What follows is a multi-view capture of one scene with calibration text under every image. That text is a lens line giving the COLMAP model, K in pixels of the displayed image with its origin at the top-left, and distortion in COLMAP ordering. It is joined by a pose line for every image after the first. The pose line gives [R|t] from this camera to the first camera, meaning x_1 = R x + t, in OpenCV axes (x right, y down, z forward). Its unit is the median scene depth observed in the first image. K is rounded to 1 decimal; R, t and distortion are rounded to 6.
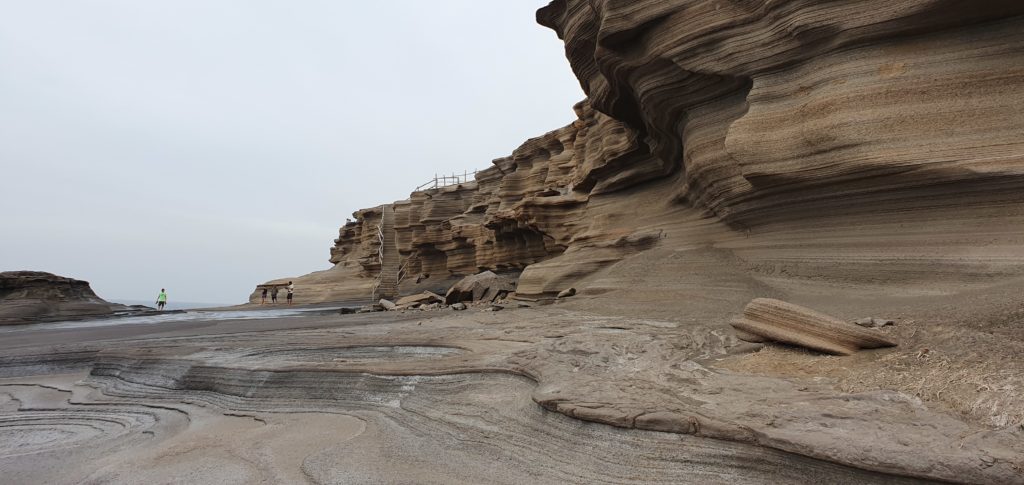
lens RADIAL K [[779.9, 0, 536.8], [0, 779.9, 245.4], [0, 0, 1]] dist [-0.002285, -0.002491]
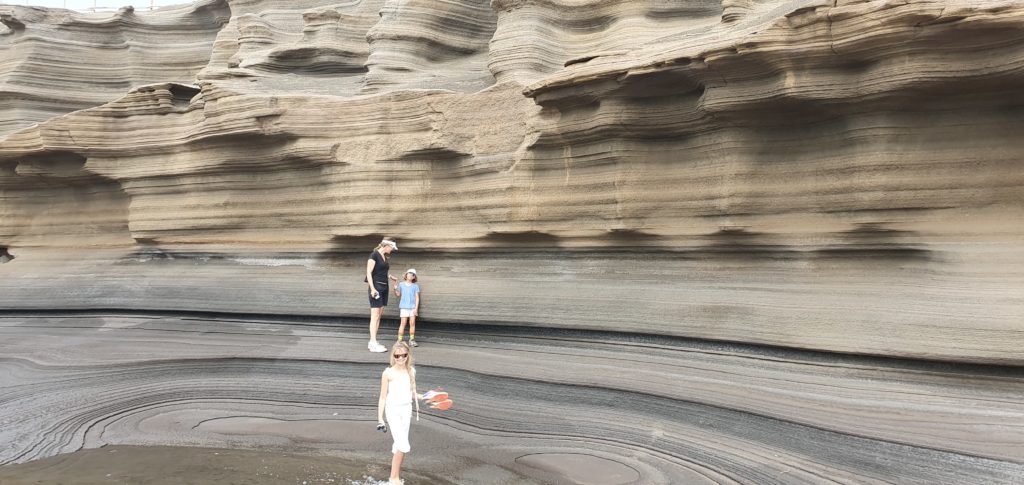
lens RADIAL K [[779.9, 0, 536.8], [0, 779.9, 245.4], [0, 0, 1]] dist [-0.002285, -0.002491]
pose [[0.788775, 0.033441, 0.613771, -0.188989], [-0.054709, 0.998376, 0.015913, 0.021260], [-0.612242, -0.046131, 0.789323, 0.650319]]
